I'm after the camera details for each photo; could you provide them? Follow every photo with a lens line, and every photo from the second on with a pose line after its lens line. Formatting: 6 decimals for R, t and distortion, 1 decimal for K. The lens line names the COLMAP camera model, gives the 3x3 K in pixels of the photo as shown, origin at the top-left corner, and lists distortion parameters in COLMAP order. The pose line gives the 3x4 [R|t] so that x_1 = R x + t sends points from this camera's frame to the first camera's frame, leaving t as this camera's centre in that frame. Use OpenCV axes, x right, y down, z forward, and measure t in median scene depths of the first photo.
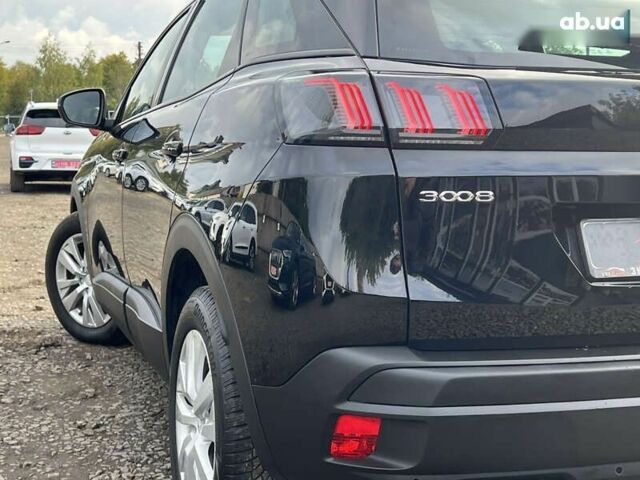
lens RADIAL K [[1033.6, 0, 320.0], [0, 1033.6, 240.0], [0, 0, 1]] dist [0.191034, -0.950928]
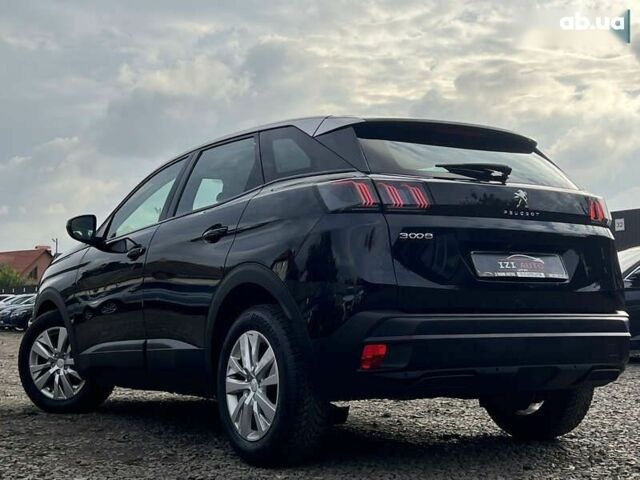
lens RADIAL K [[1033.6, 0, 320.0], [0, 1033.6, 240.0], [0, 0, 1]] dist [0.191034, -0.950928]
pose [[0.974765, -0.003779, 0.223202, -0.285958], [0.040577, 0.986199, -0.160513, 0.160363], [-0.219515, 0.165519, 0.961466, -0.520607]]
